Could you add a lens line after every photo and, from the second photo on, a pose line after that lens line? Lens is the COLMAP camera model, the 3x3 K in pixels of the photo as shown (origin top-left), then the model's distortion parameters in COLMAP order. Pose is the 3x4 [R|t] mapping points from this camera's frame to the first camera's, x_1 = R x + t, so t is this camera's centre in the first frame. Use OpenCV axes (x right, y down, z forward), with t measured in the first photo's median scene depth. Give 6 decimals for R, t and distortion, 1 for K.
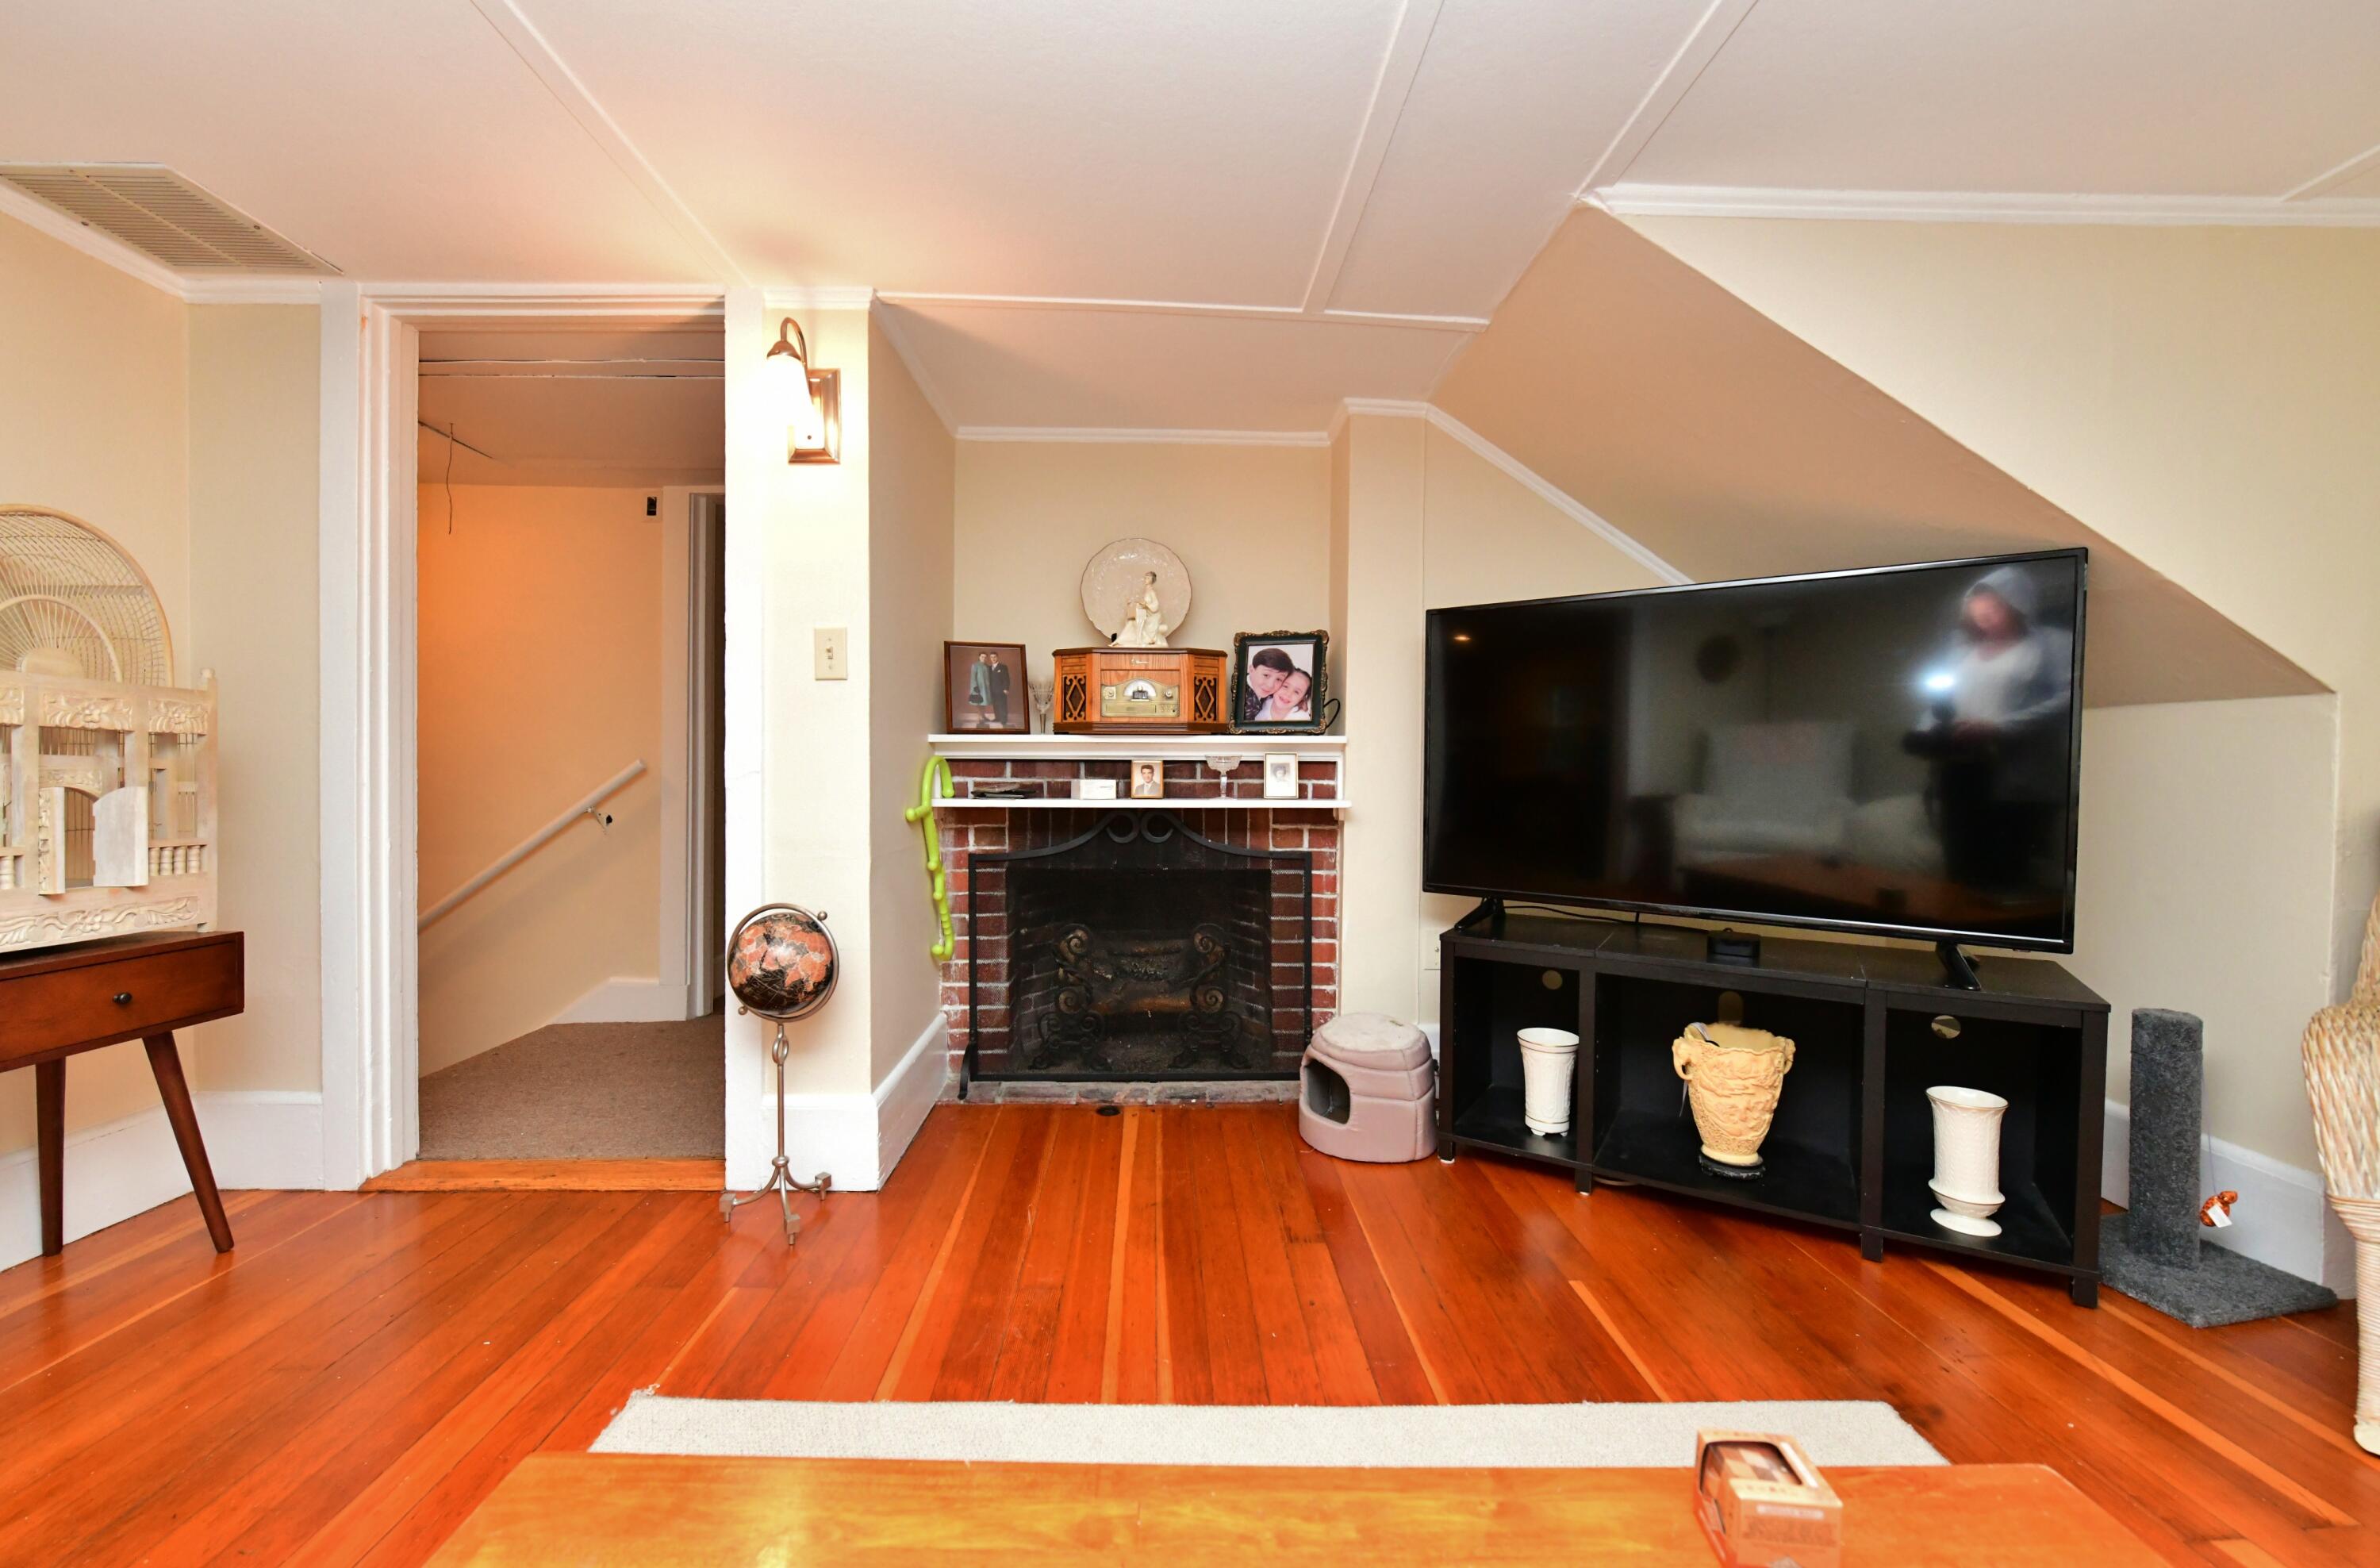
lens RADIAL K [[949.7, 0, 1190.0], [0, 949.7, 784.0], [0, 0, 1]] dist [-0.007151, -0.000381]
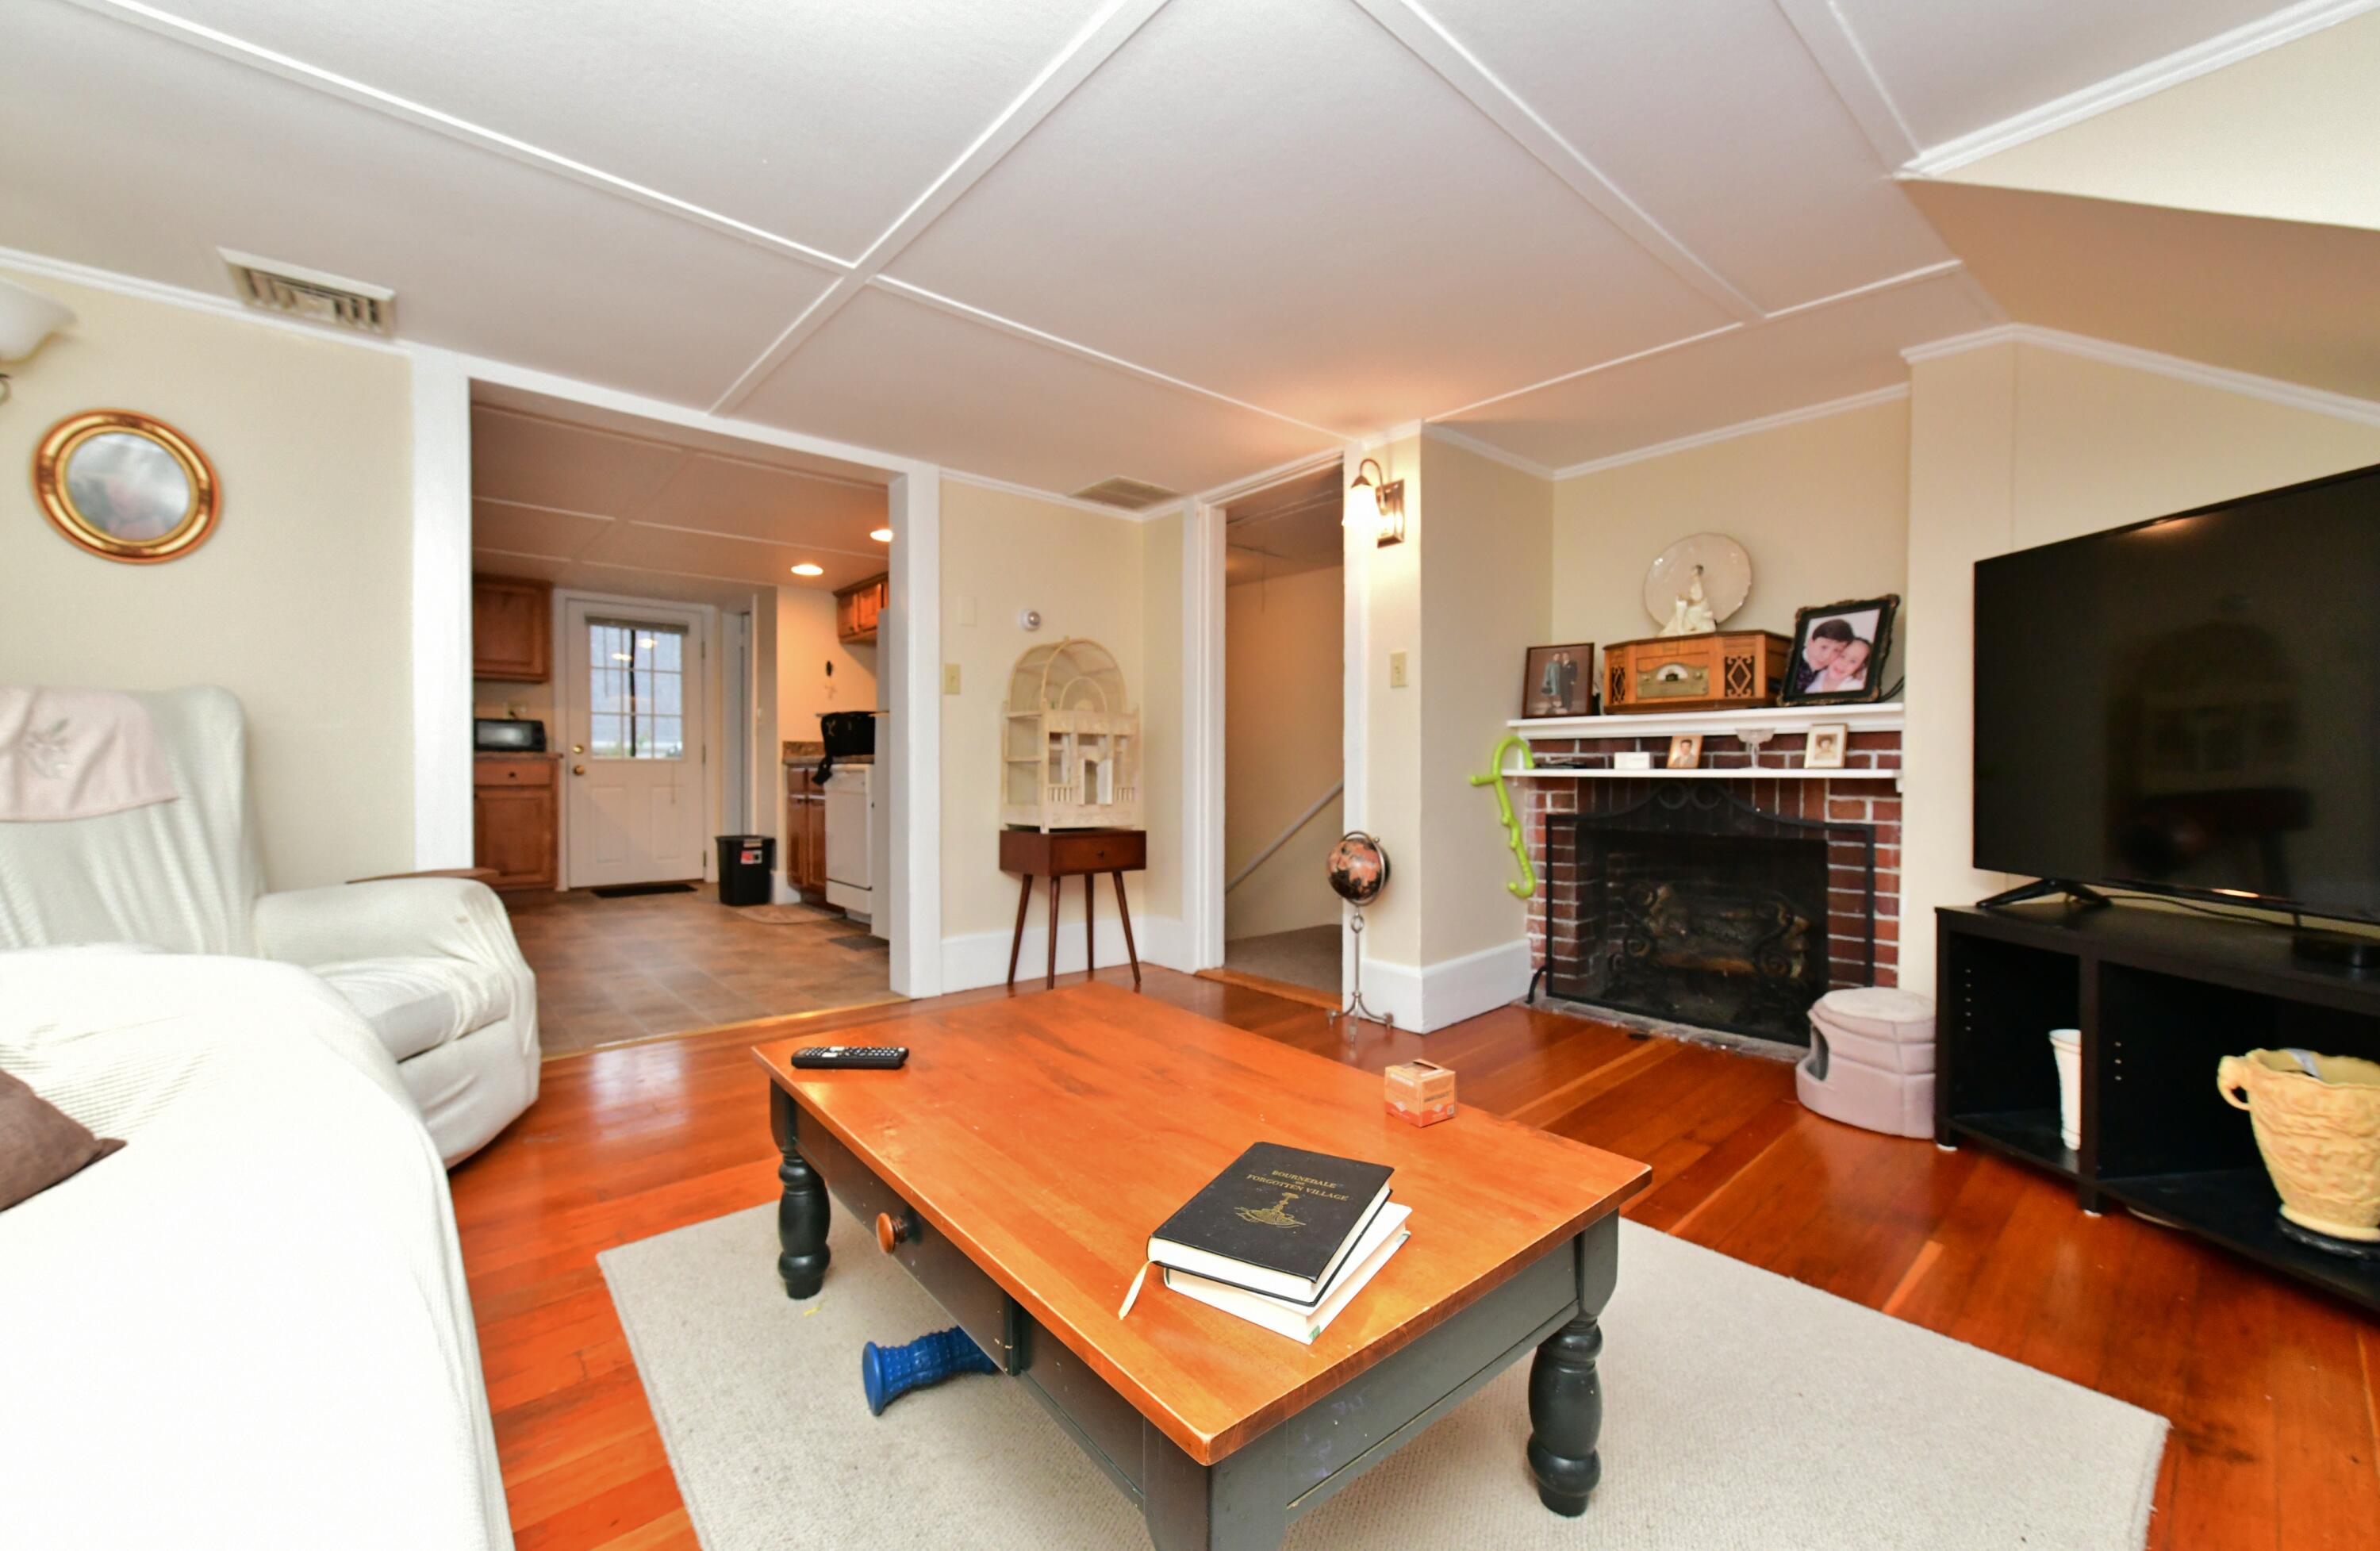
lens RADIAL K [[943.2, 0, 1190.0], [0, 943.2, 775.5], [0, 0, 1]] dist [0.000180, 0.000079]
pose [[0.628552, 0.001880, -0.777765, 0.451519], [-0.003914, 0.999992, -0.000747, 0.025527], [0.777757, 0.003513, 0.628555, -0.153187]]
